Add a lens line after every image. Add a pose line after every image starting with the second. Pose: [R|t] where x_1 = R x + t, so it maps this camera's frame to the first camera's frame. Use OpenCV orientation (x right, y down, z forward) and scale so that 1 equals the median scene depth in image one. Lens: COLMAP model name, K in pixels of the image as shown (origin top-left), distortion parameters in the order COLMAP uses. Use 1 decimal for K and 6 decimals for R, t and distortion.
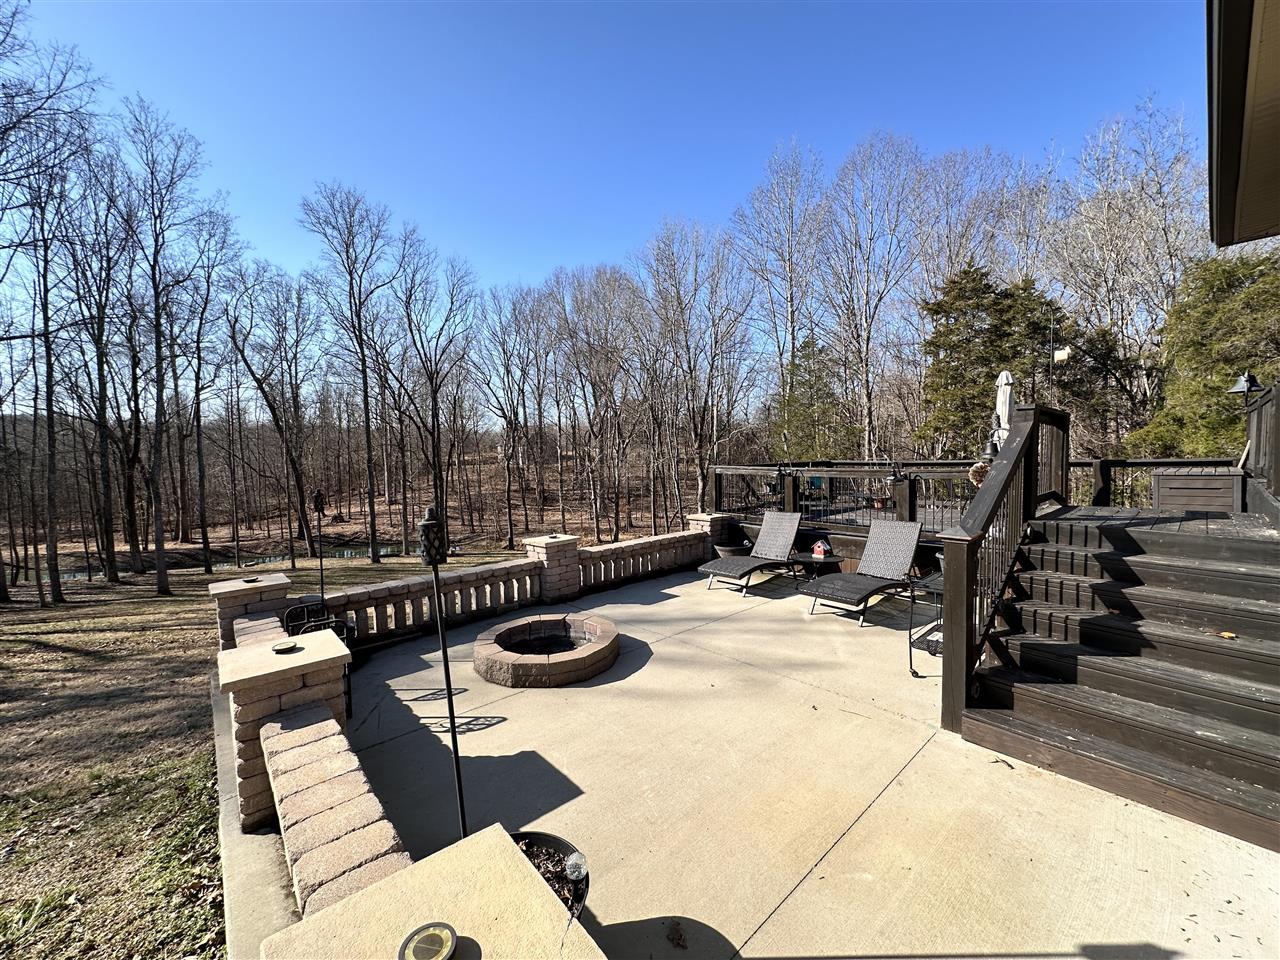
lens RADIAL K [[508.9, 0, 639.4], [0, 508.9, 484.1], [0, 0, 1]] dist [-0.003646, 0.000794]
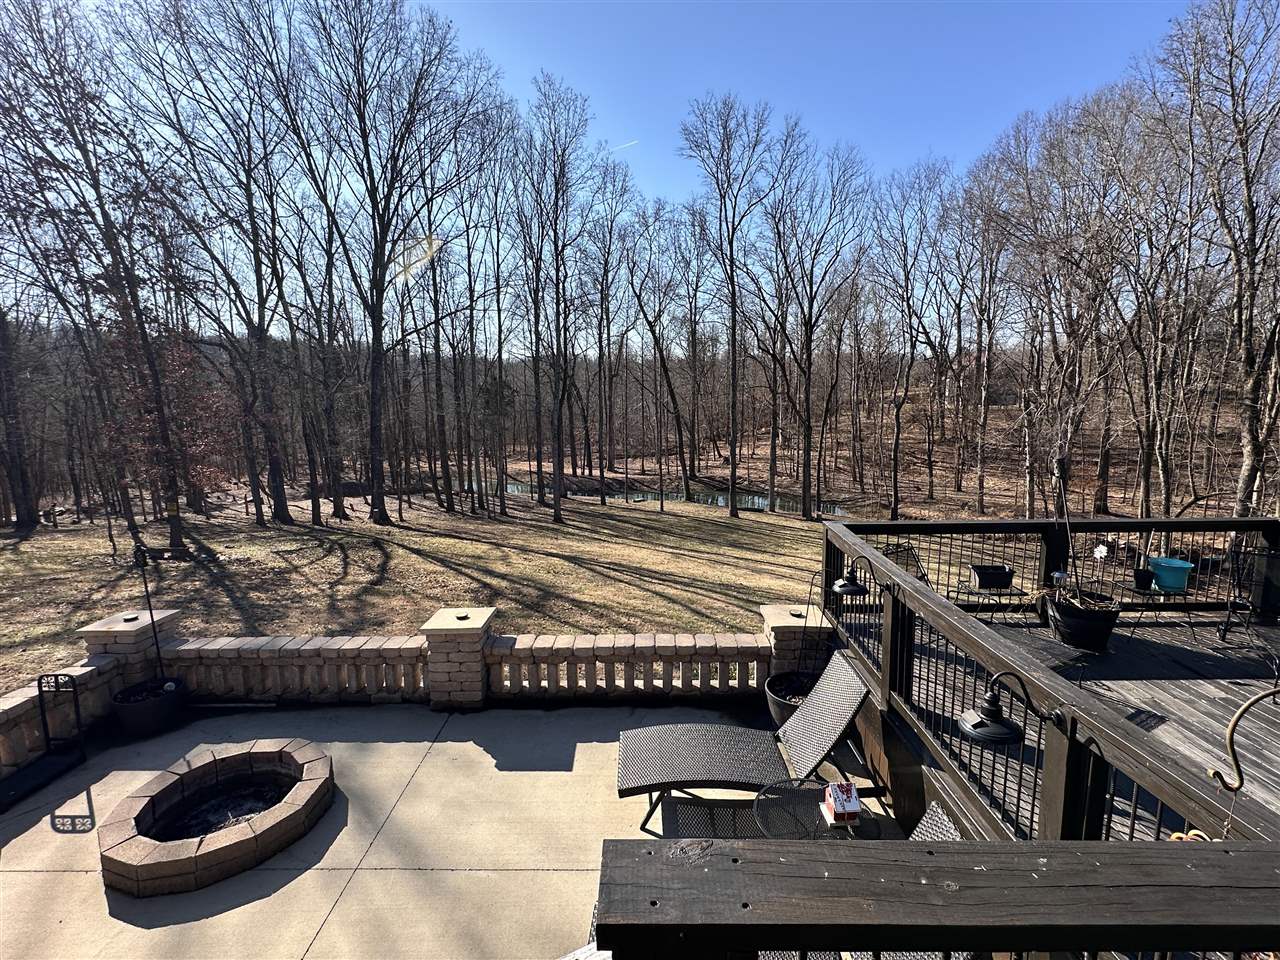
lens RADIAL K [[603.2, 0, 639.6], [0, 603.2, 478.7], [0, 0, 1]] dist [0.001869, -0.001942]
pose [[0.735404, 0.104369, -0.669543, 0.096220], [-0.040544, 0.993074, 0.110270, -0.032568], [0.676415, -0.053947, 0.734542, 0.097478]]
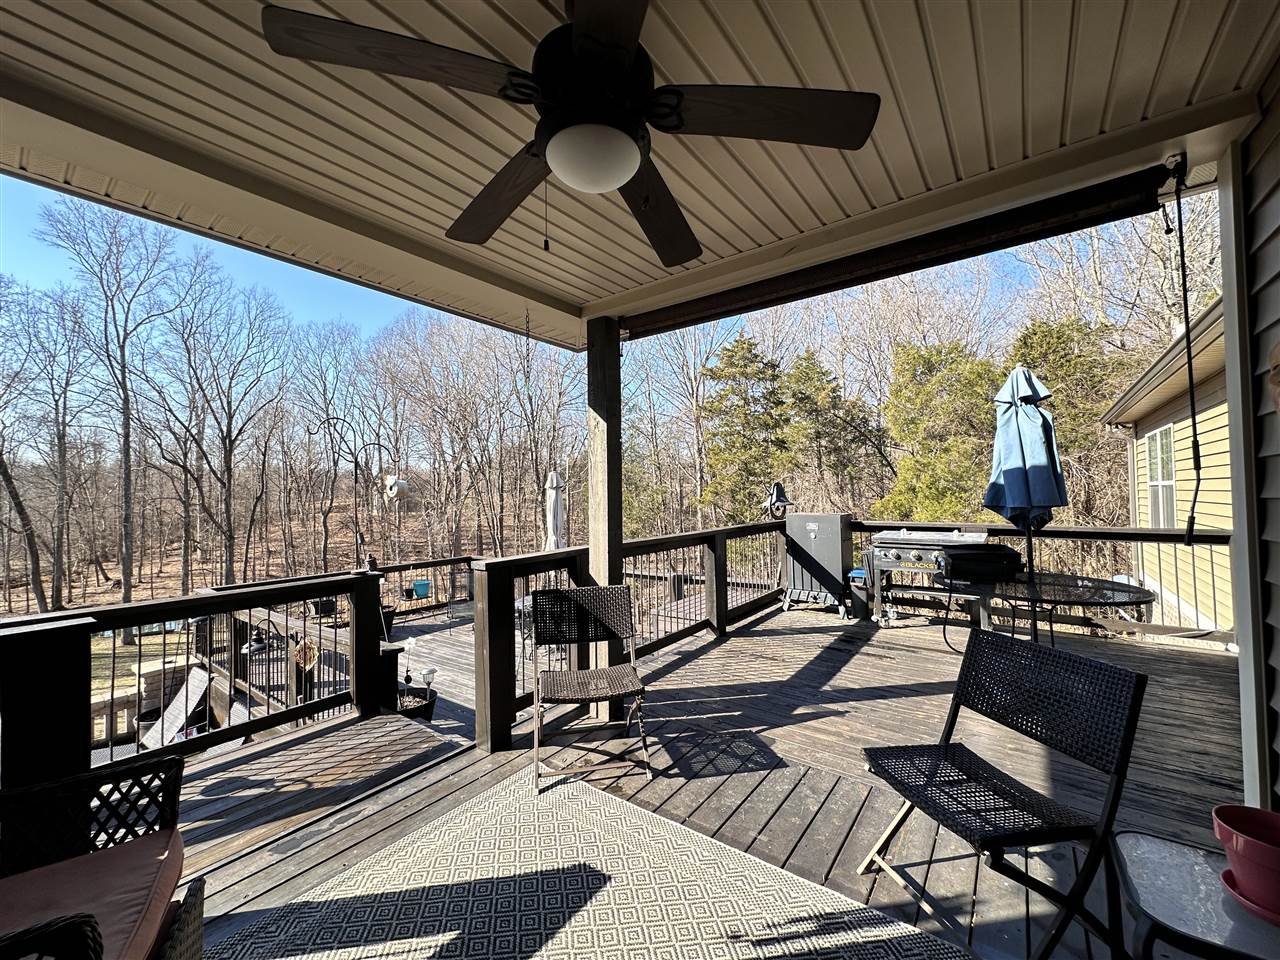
lens RADIAL K [[508.9, 0, 640.1], [0, 508.9, 480.8], [0, 0, 1]] dist [-0.003646, 0.000794]
pose [[0.981113, 0.004627, 0.193380, 0.146040], [0.012807, 0.995966, -0.088809, -0.027871], [-0.193011, 0.089609, 0.977096, 0.035331]]
